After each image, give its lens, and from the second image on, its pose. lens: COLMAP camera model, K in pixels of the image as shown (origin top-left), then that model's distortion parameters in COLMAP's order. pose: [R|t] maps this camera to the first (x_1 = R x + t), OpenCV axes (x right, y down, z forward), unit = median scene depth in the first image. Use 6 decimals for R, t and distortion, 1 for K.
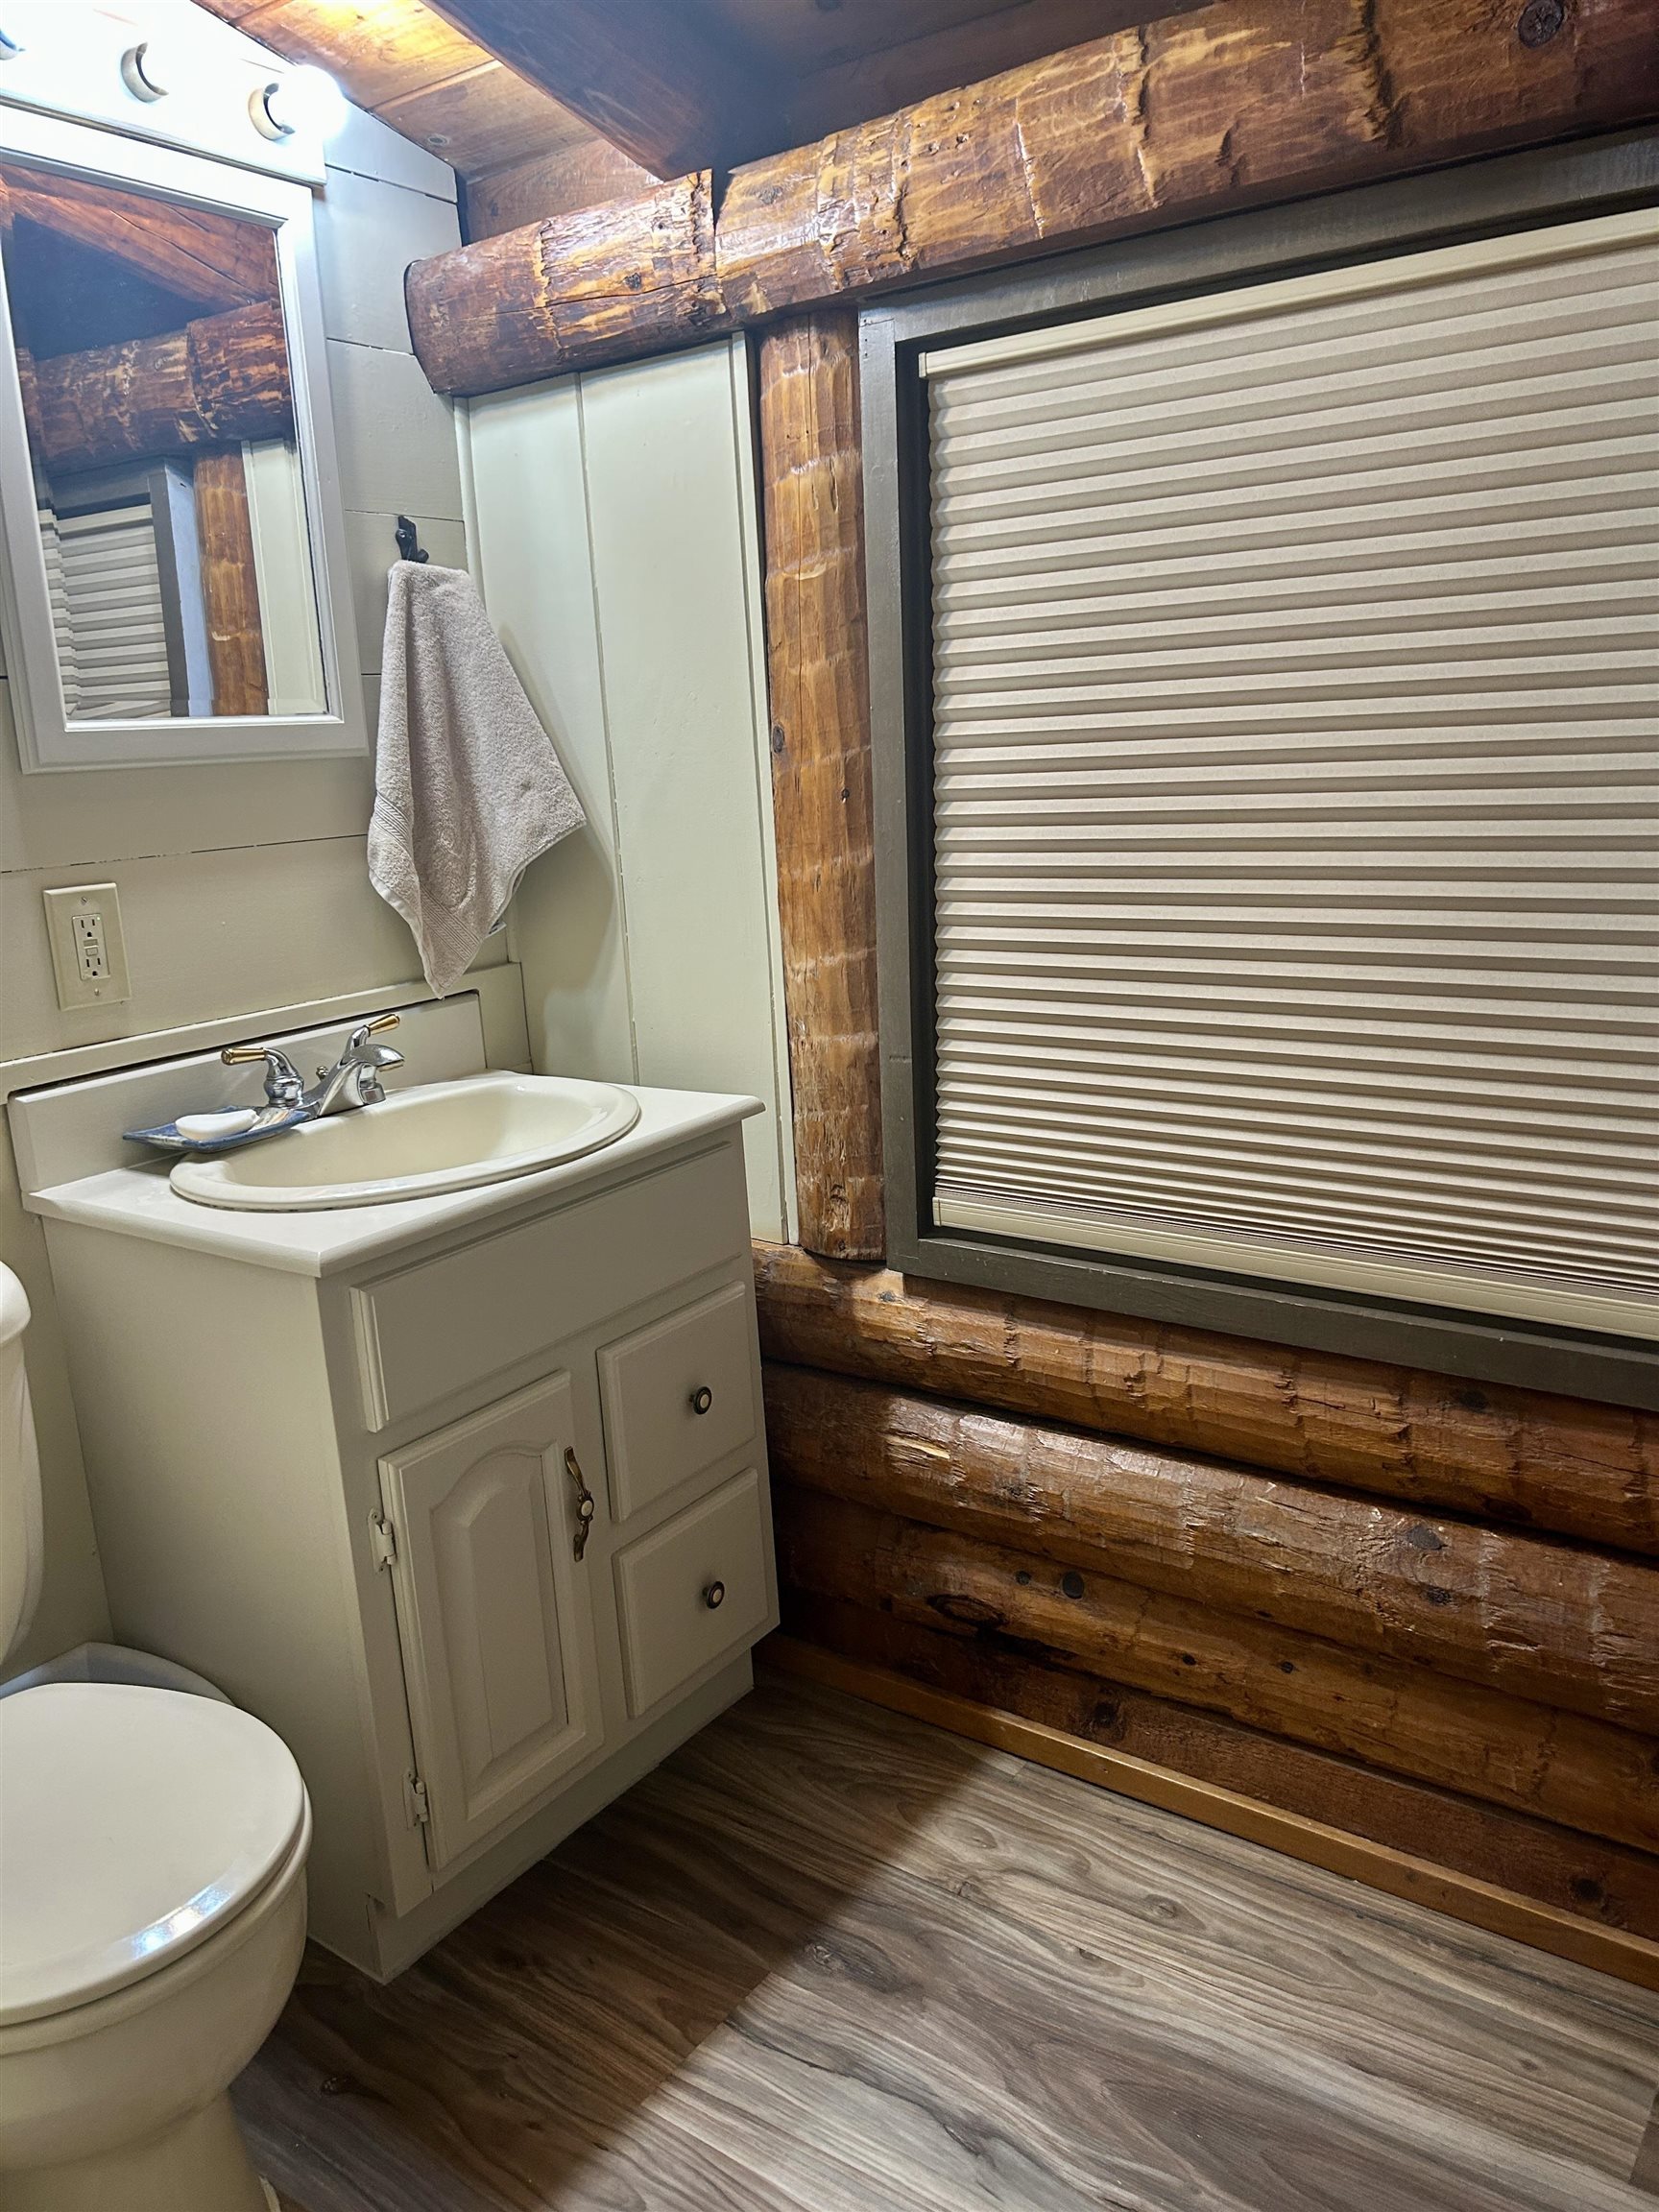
lens RADIAL K [[1656.6, 0, 837.4], [0, 1656.6, 1109.0], [0, 0, 1]] dist [0.028460, -0.039544]
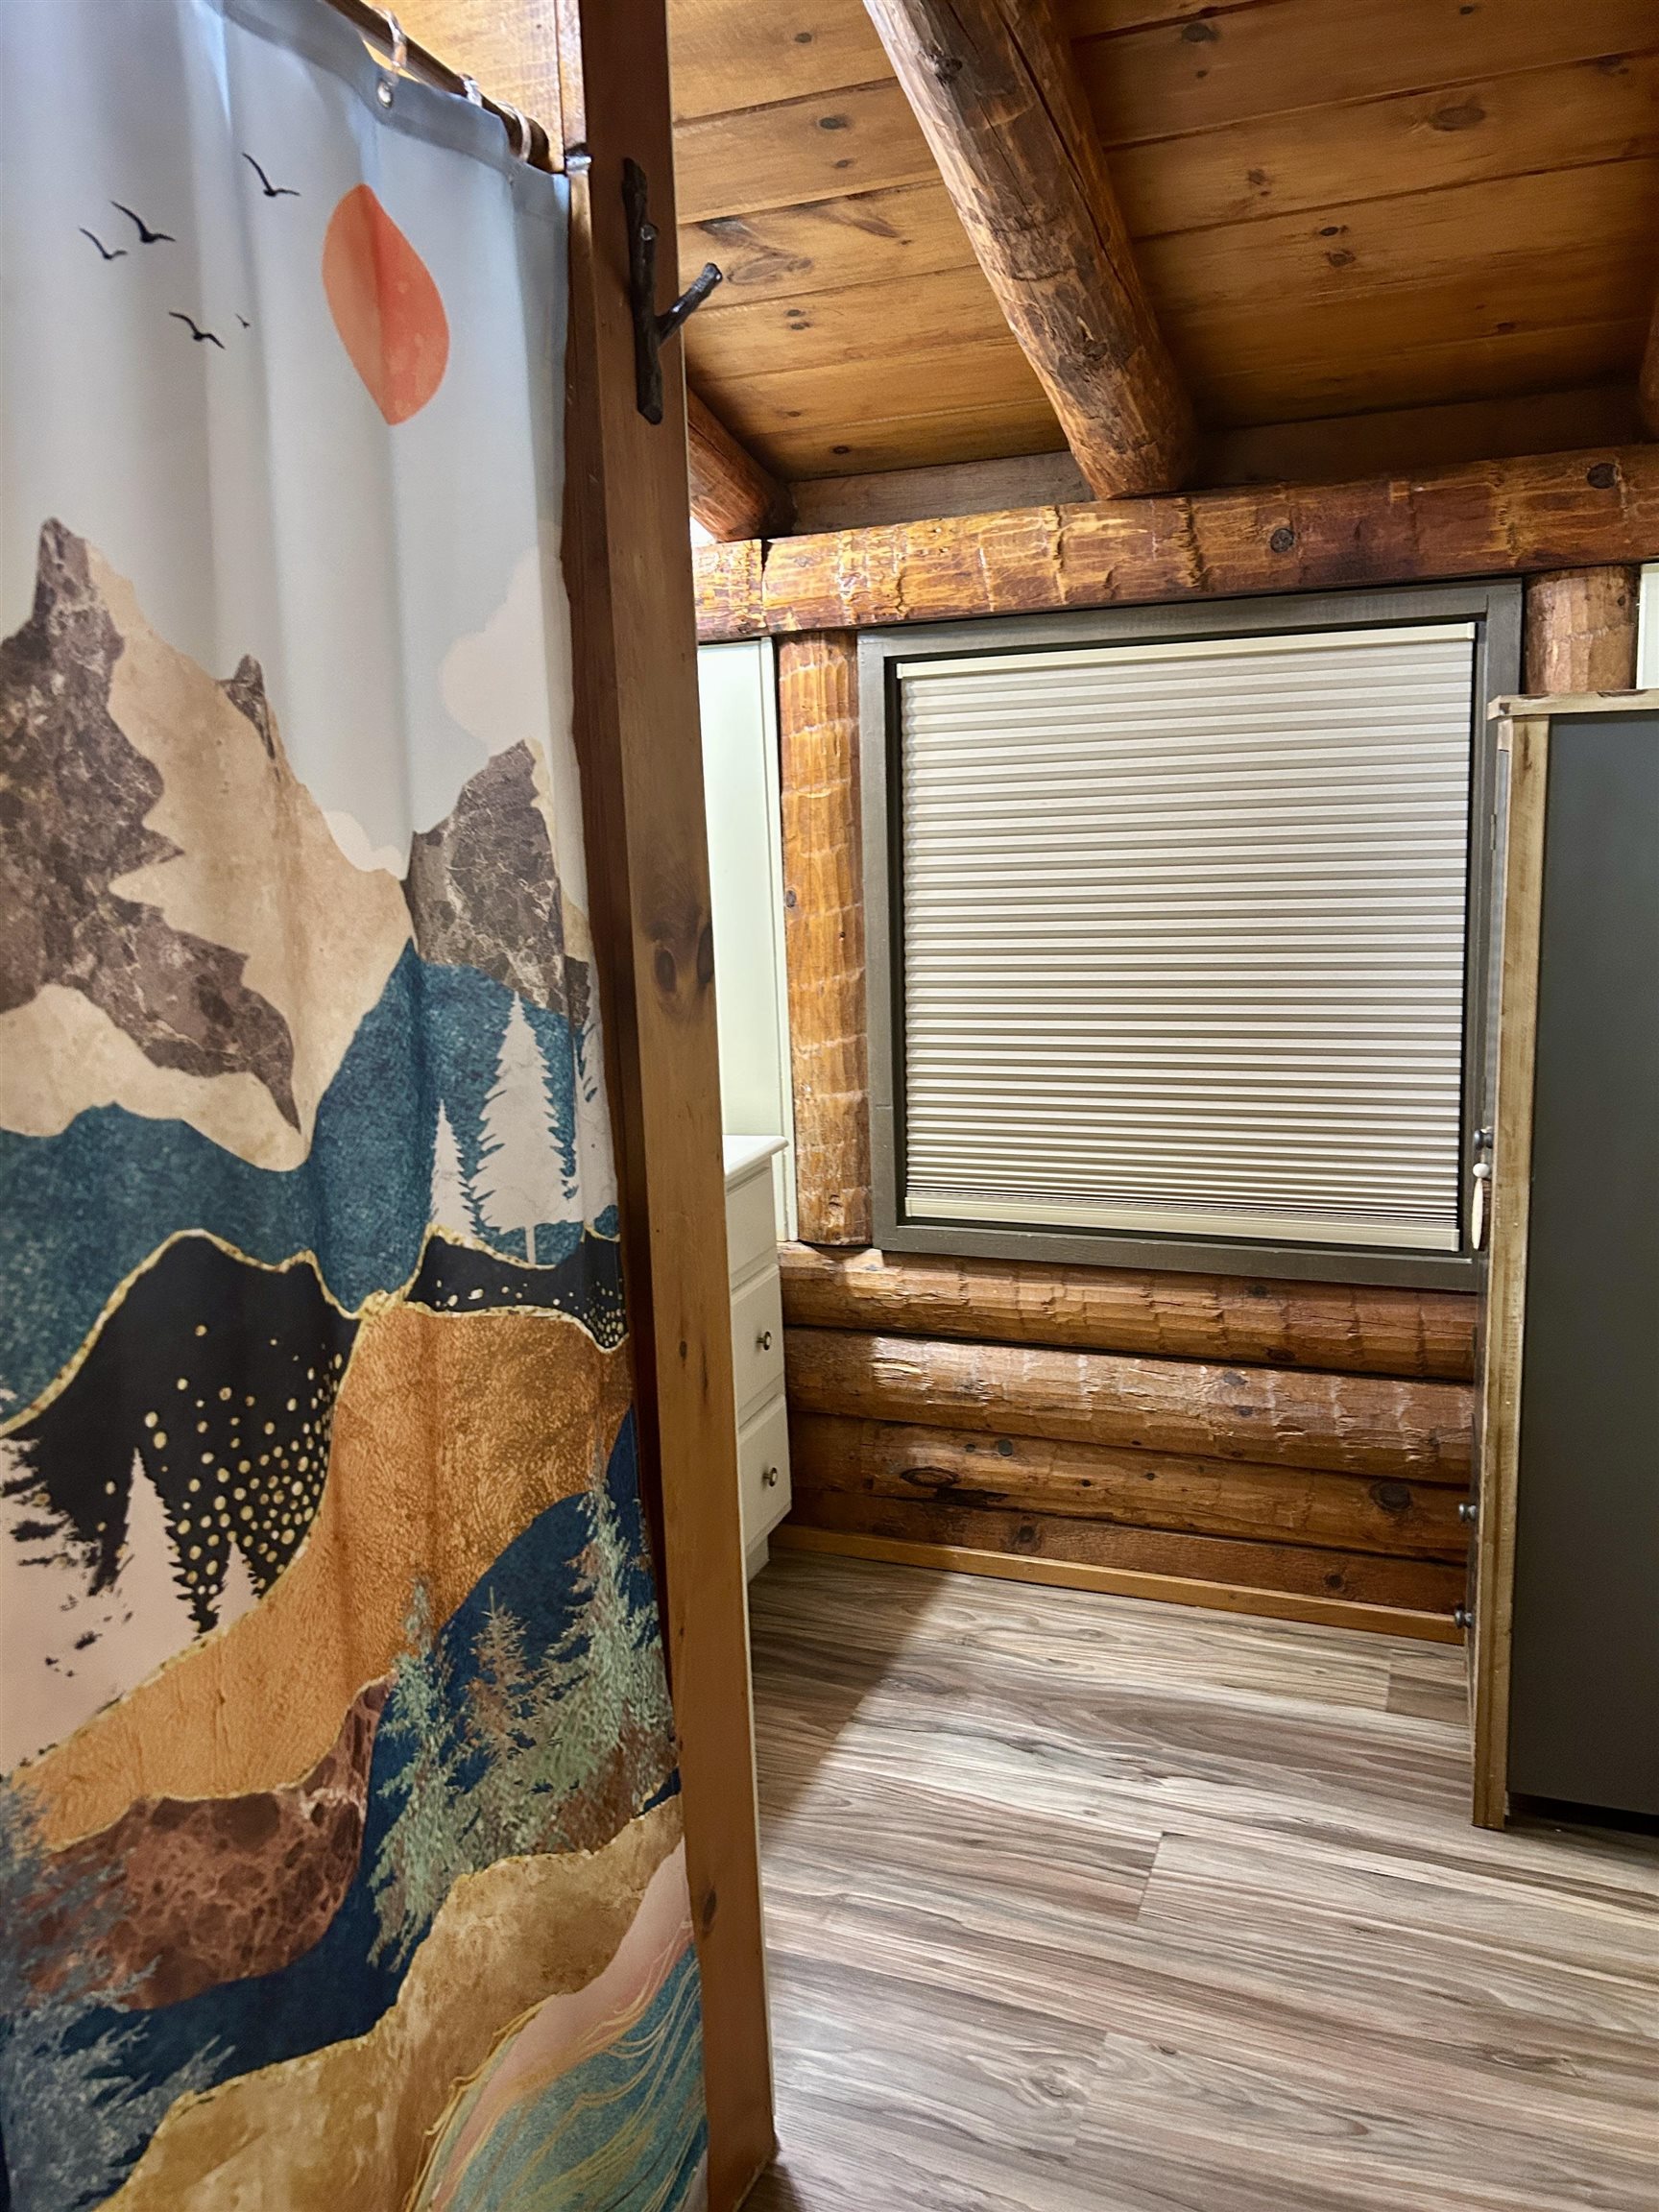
lens RADIAL K [[1656.6, 0, 827.4], [0, 1656.6, 1113.0], [0, 0, 1]] dist [0.028460, -0.039544]
pose [[0.964455, -0.021900, 0.263340, -0.433332], [0.041337, 0.996795, -0.068497, 0.081252], [-0.260996, 0.076948, 0.962268, -0.474015]]
